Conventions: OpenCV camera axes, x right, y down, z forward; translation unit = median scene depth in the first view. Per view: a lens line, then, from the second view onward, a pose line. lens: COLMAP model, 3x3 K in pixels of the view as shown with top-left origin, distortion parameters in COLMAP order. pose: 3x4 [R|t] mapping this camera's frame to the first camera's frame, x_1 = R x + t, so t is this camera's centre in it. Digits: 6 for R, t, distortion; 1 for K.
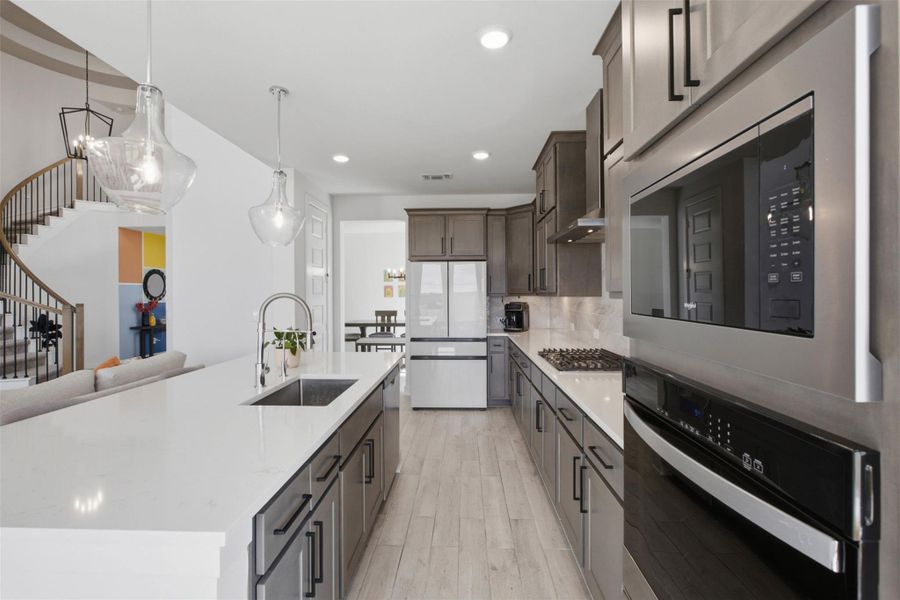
lens RADIAL K [[414.0, 0, 451.2], [0, 414.0, 294.3], [0, 0, 1]] dist [-0.010044, 0.001969]
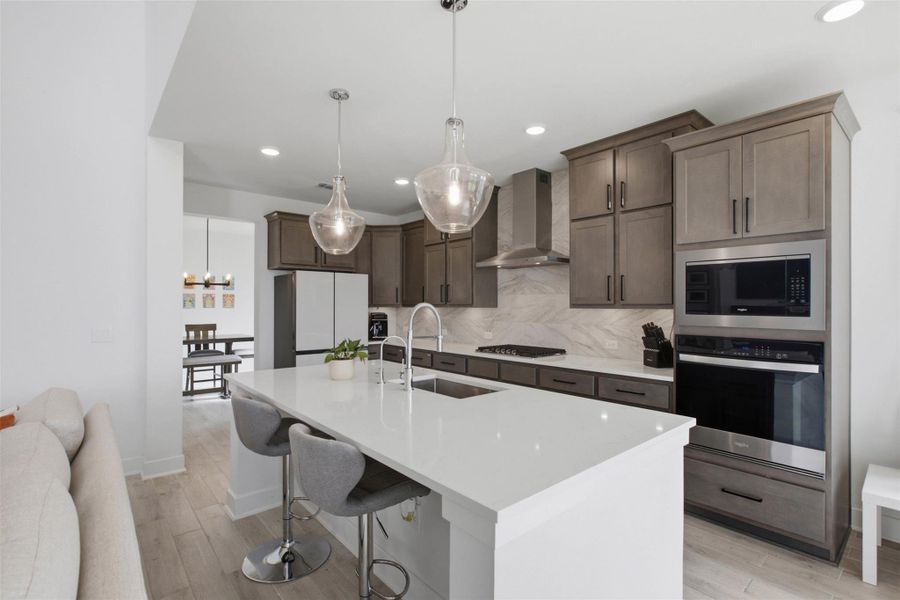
lens RADIAL K [[414.0, 0, 464.1], [0, 414.0, 306.1], [0, 0, 1]] dist [-0.010044, 0.001969]
pose [[0.707876, 0.005973, 0.706312, -0.417782], [-0.005307, 0.999981, -0.003138, 0.003359], [-0.706317, -0.001527, 0.707894, 0.054353]]
